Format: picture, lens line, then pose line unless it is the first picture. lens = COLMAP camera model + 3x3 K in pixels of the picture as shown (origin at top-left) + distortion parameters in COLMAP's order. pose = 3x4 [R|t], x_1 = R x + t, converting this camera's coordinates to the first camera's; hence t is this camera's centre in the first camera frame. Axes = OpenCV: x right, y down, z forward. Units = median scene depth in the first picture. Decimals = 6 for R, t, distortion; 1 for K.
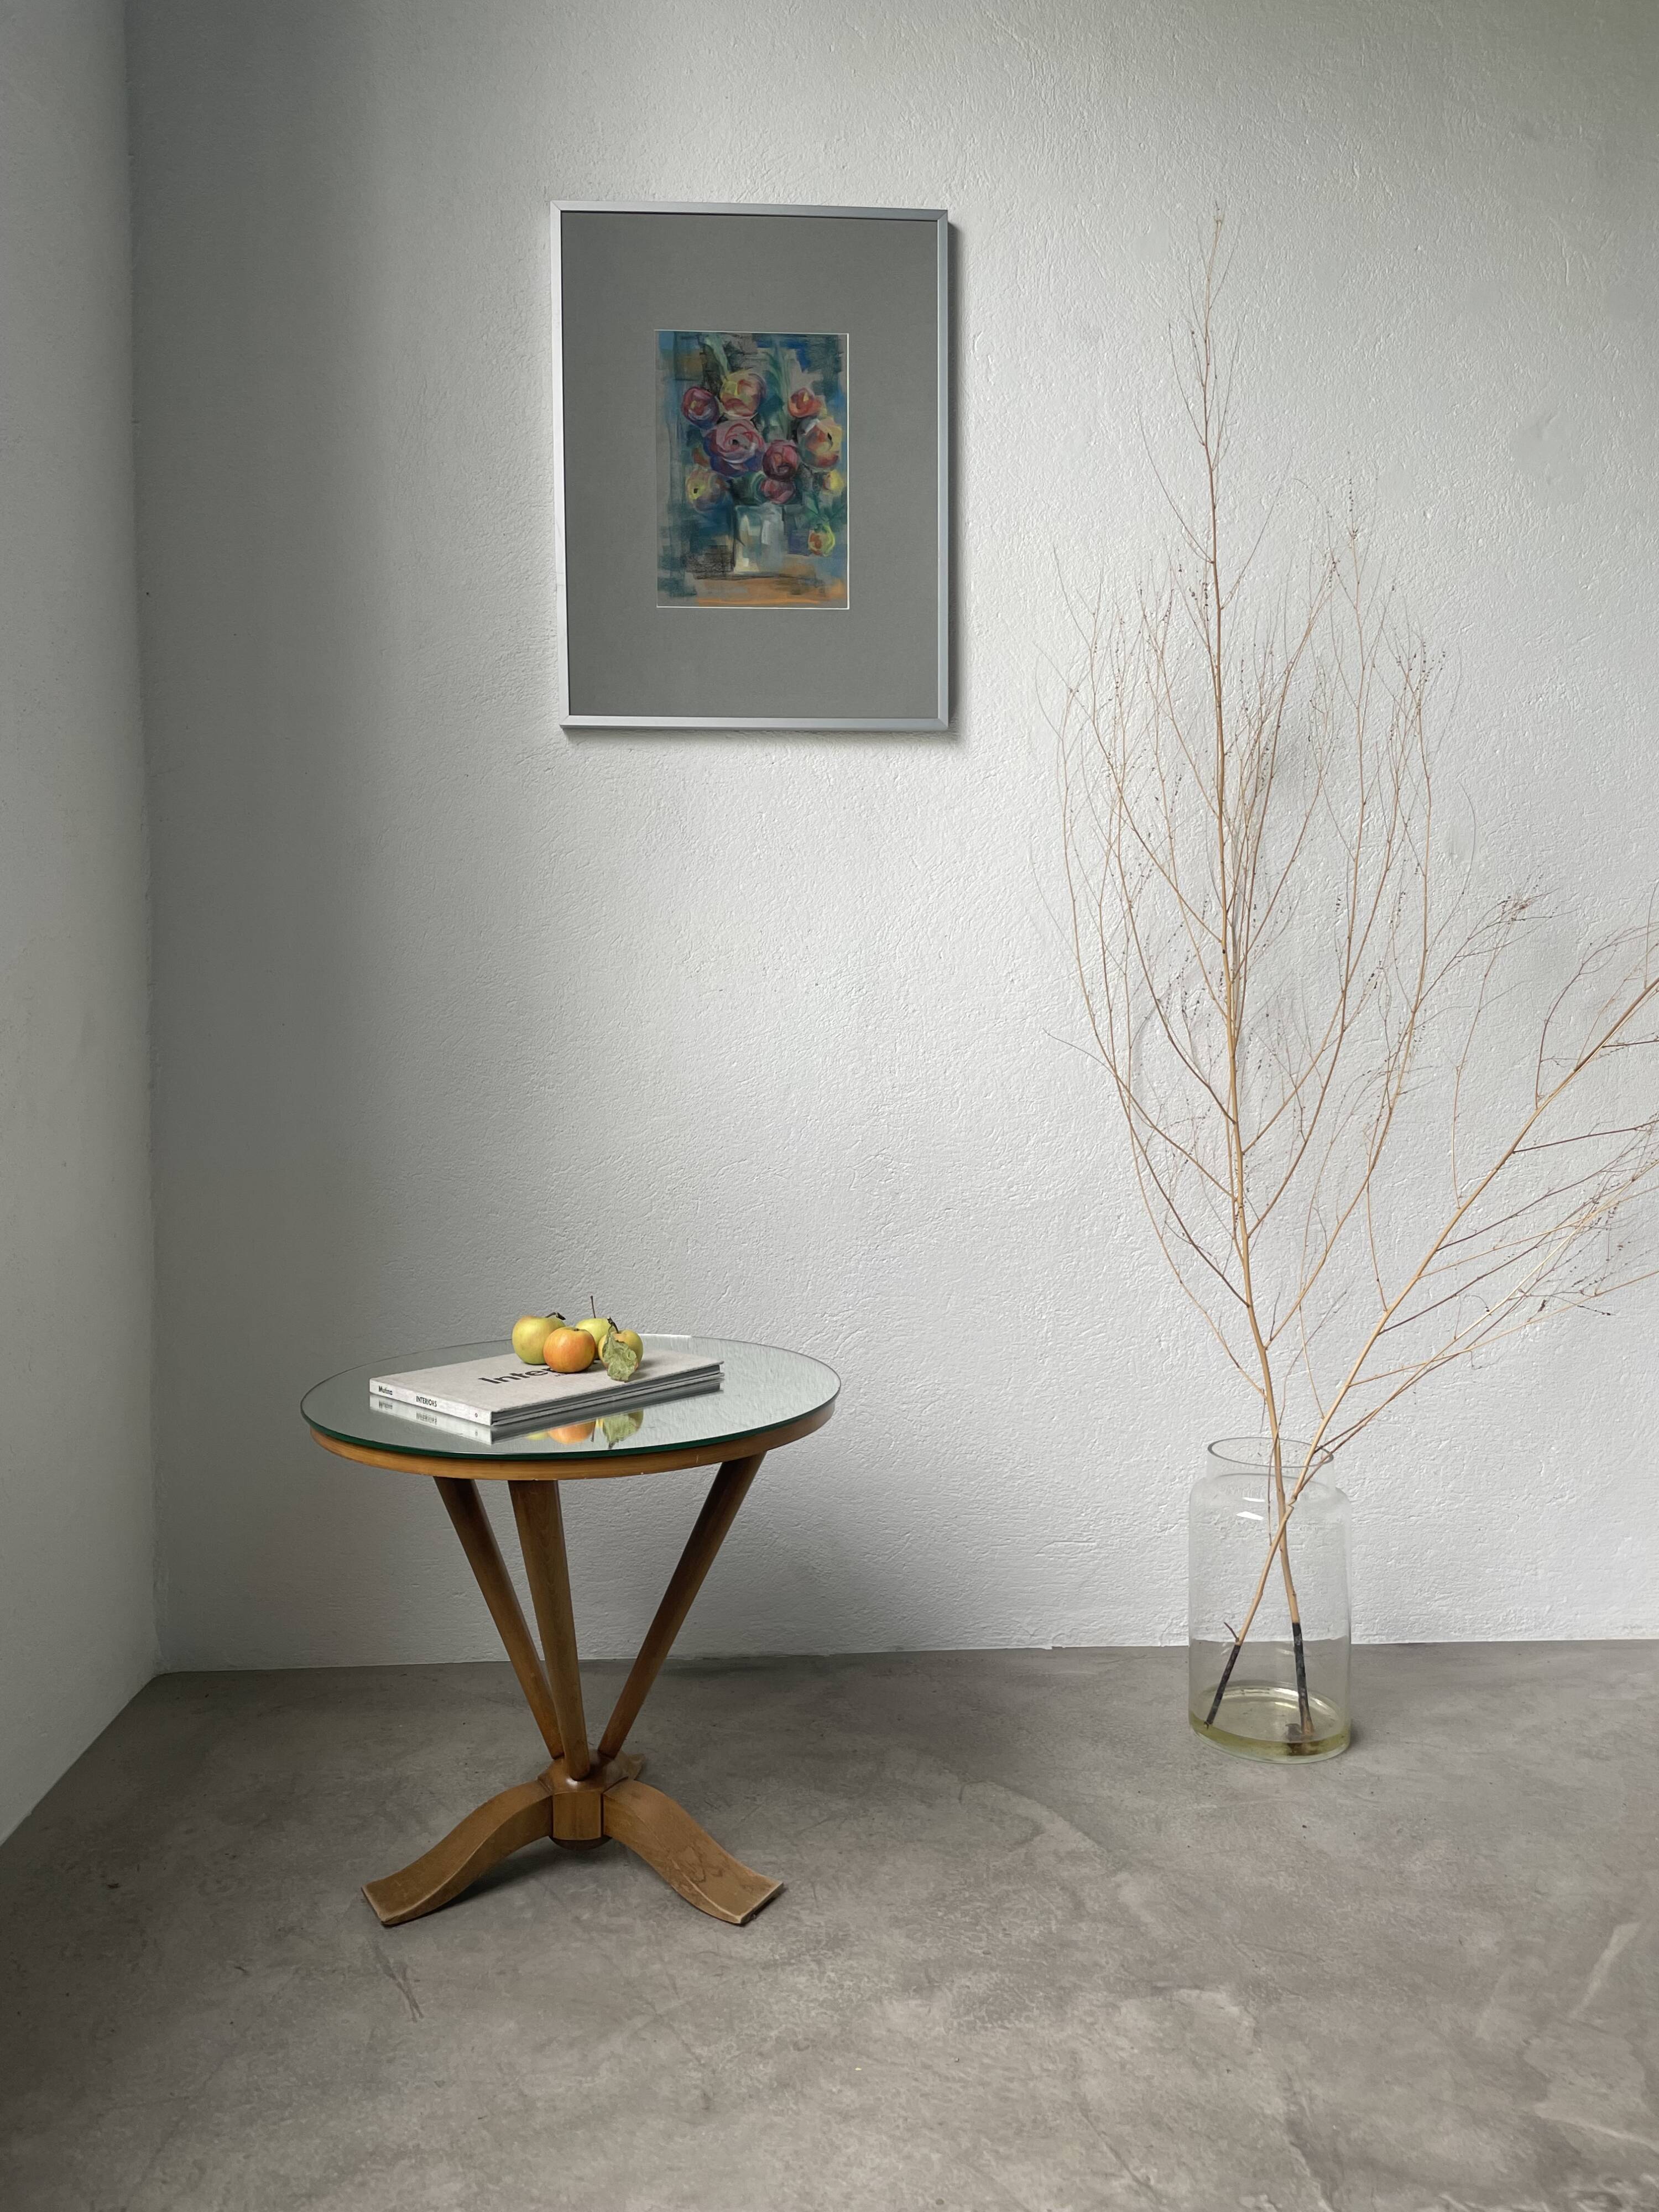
lens RADIAL K [[1696.5, 0, 830.7], [0, 1696.5, 1089.3], [0, 0, 1]] dist [0.081544, -0.115753]
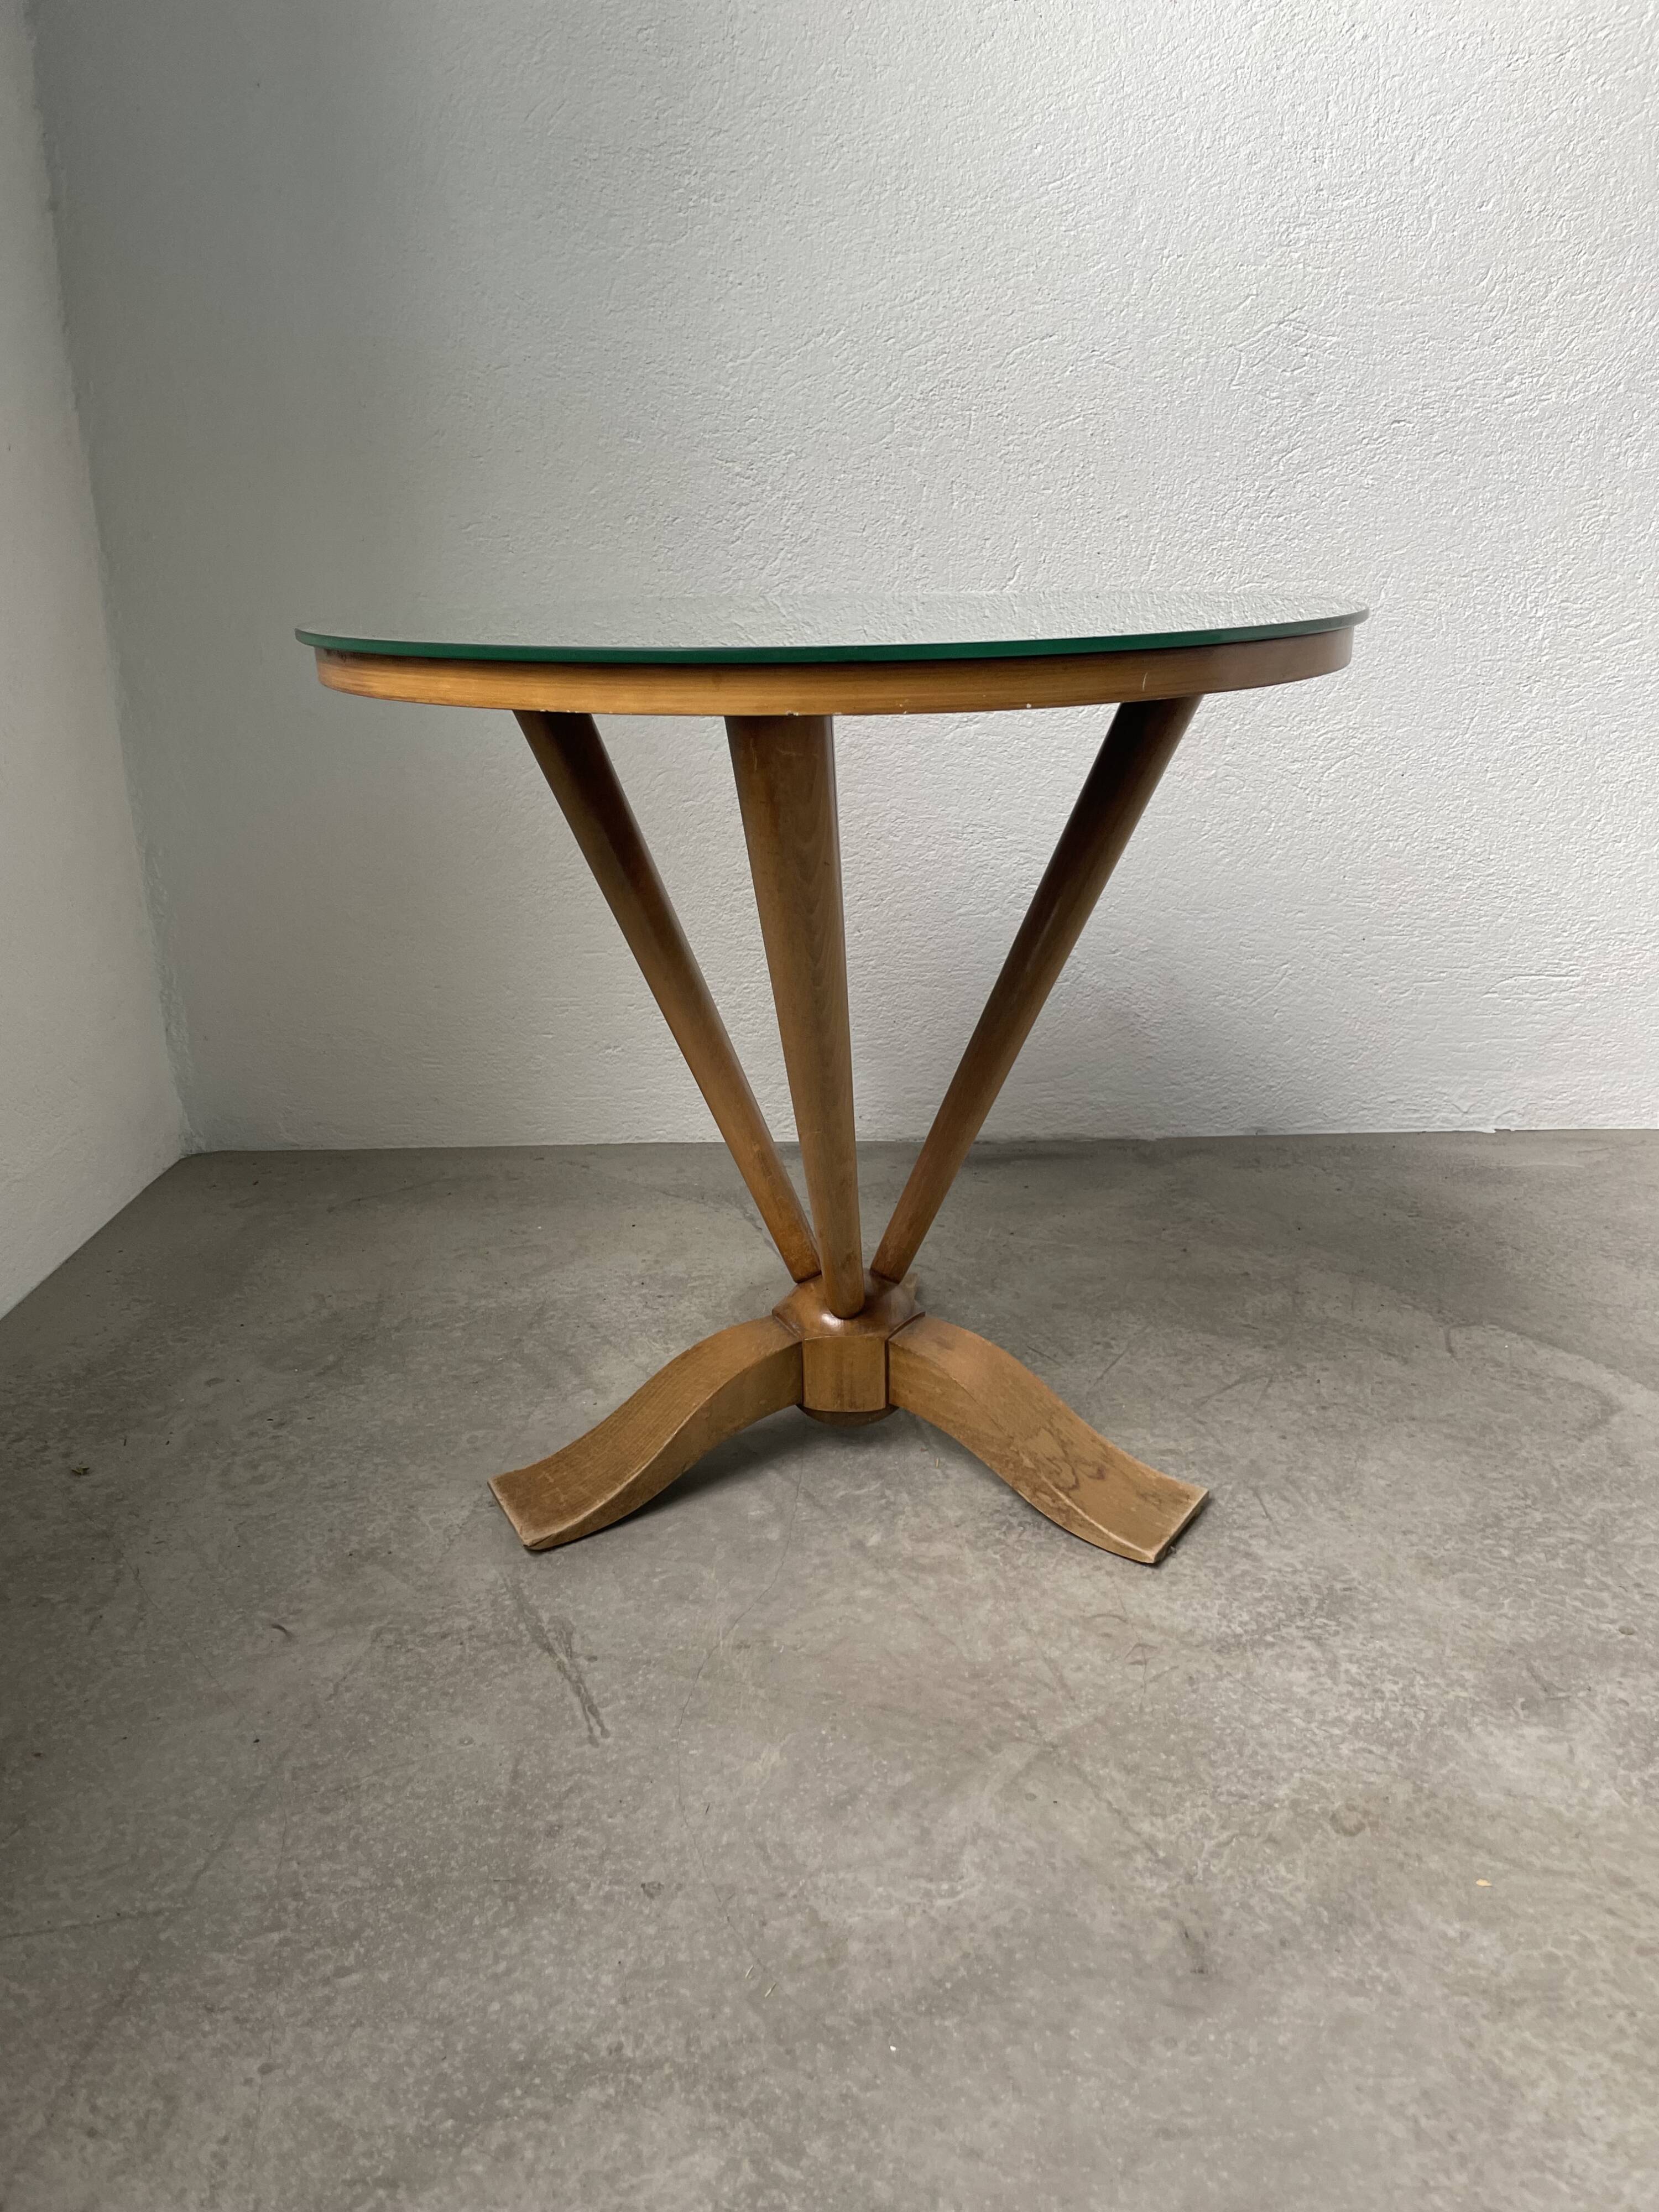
lens RADIAL K [[1696.5, 0, 838.4], [0, 1696.5, 1109.0], [0, 0, 1]] dist [0.081544, -0.115753]
pose [[0.998151, 0.005731, -0.060504, -0.118112], [0.011380, 0.960311, 0.278700, 0.179464], [0.059700, -0.278873, 0.958470, 0.482056]]
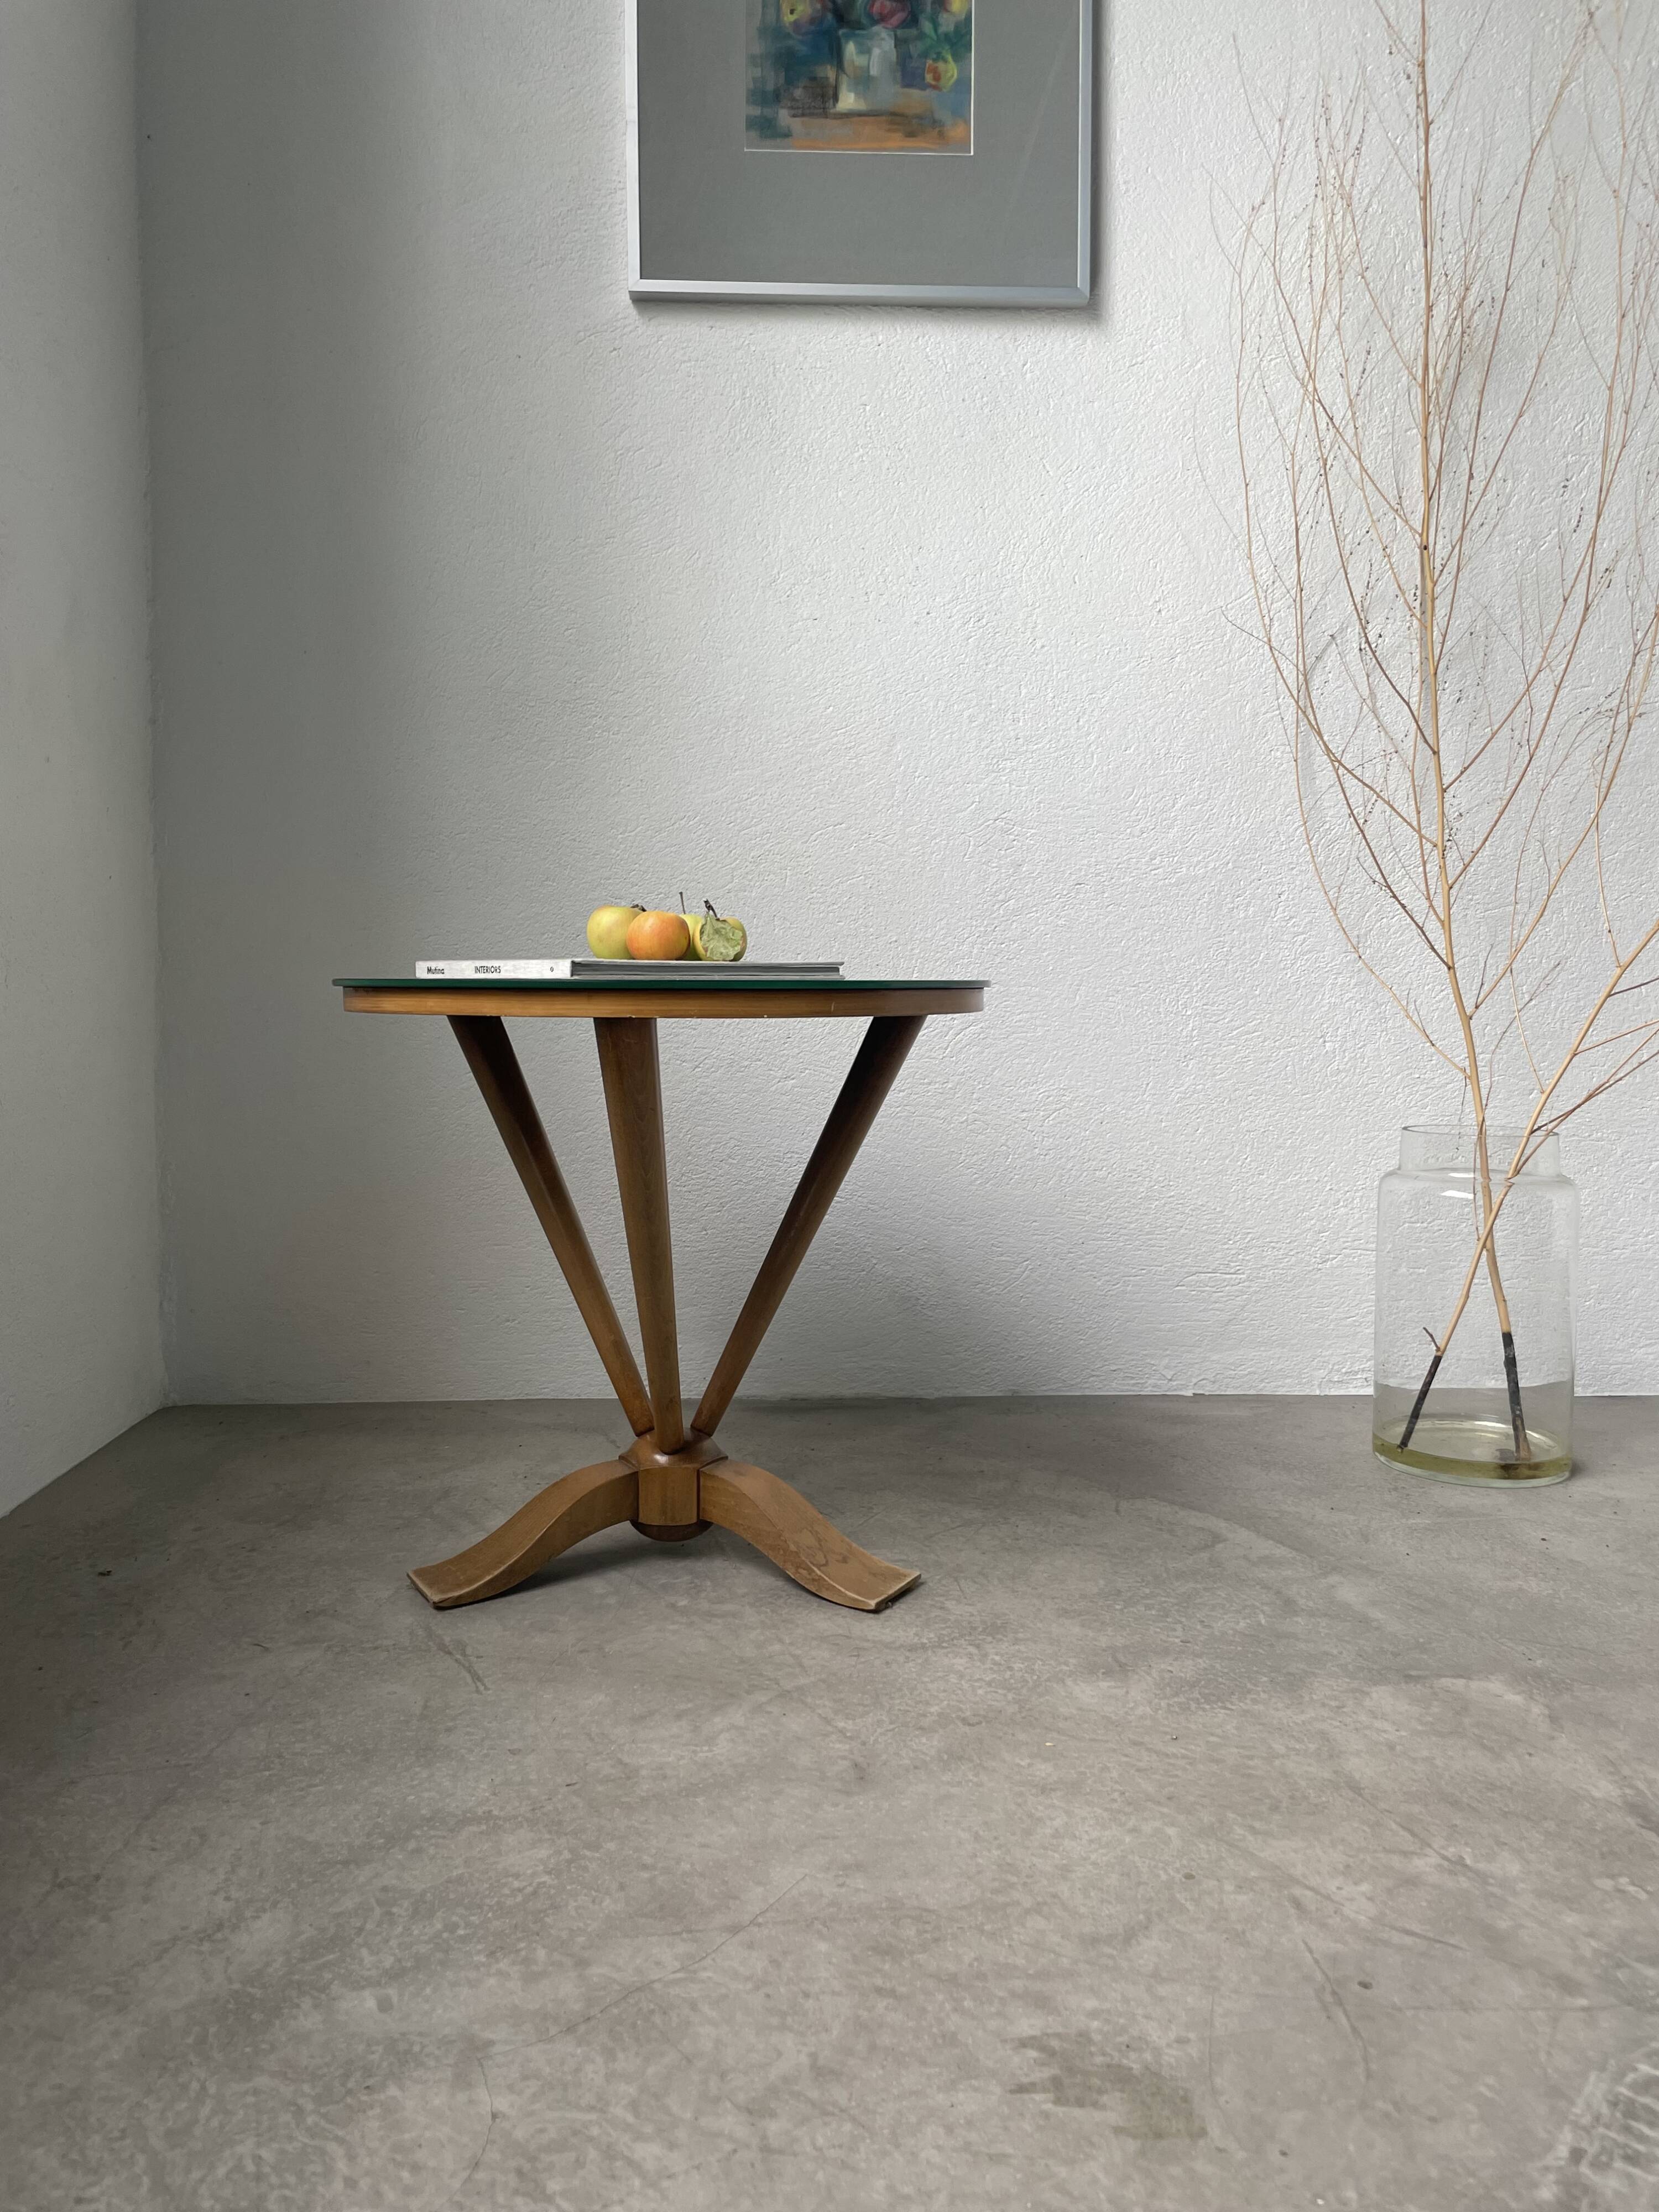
lens RADIAL K [[1694.5, 0, 820.1], [0, 1694.5, 1092.0], [0, 0, 1]] dist [0.082187, -0.117556]
pose [[0.999874, 0.006435, -0.014525, -0.065656], [-0.006140, 0.999776, 0.020248, 0.217520], [0.014652, -0.020156, 0.999689, 0.192985]]
